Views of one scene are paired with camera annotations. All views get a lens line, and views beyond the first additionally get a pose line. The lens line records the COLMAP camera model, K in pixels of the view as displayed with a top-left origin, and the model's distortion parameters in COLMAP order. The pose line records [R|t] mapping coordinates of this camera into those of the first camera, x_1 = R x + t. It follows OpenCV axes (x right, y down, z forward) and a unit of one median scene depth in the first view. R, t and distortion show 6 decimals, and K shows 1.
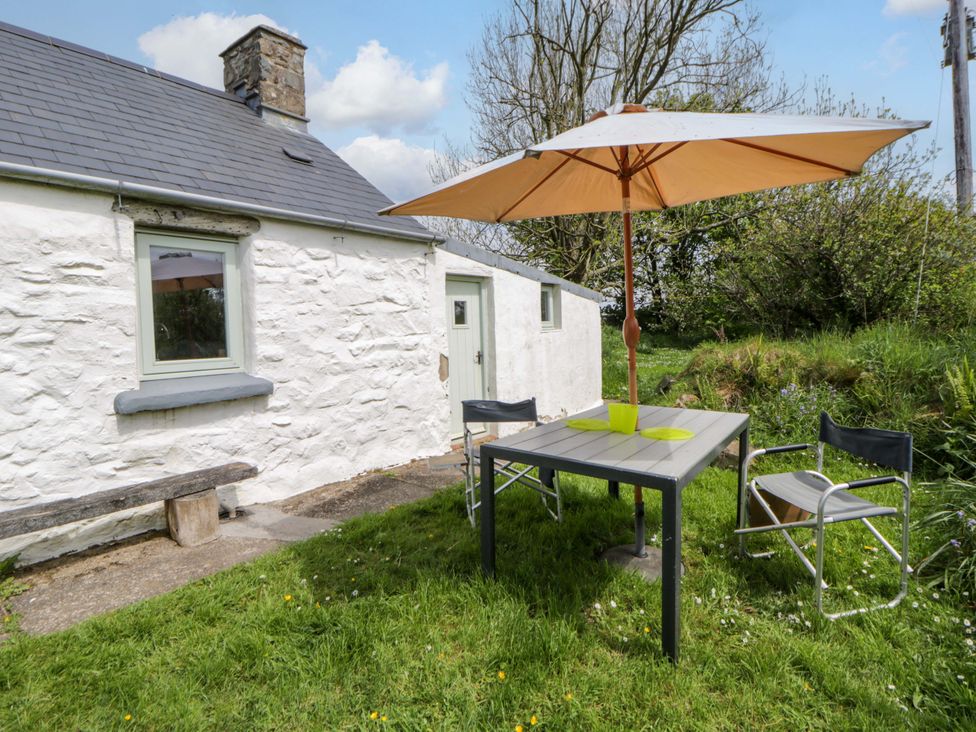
lens RADIAL K [[507.6, 0, 502.1], [0, 507.6, 353.4], [0, 0, 1]] dist [0.003777, -0.014772]
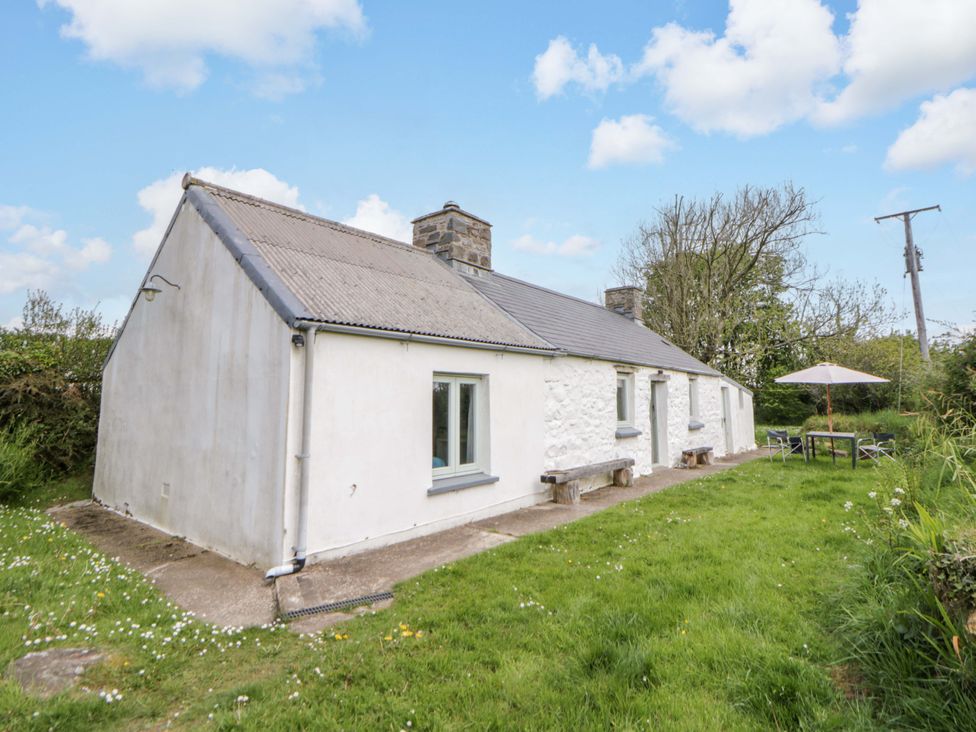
lens RADIAL K [[507.8, 0, 506.7], [0, 507.8, 344.0], [0, 0, 1]] dist [0.003370, -0.014662]
pose [[0.999825, 0.018704, -0.000643, -1.771934], [-0.018534, 0.984779, -0.172818, 0.142274], [-0.002599, 0.172799, 0.984954, -2.374666]]
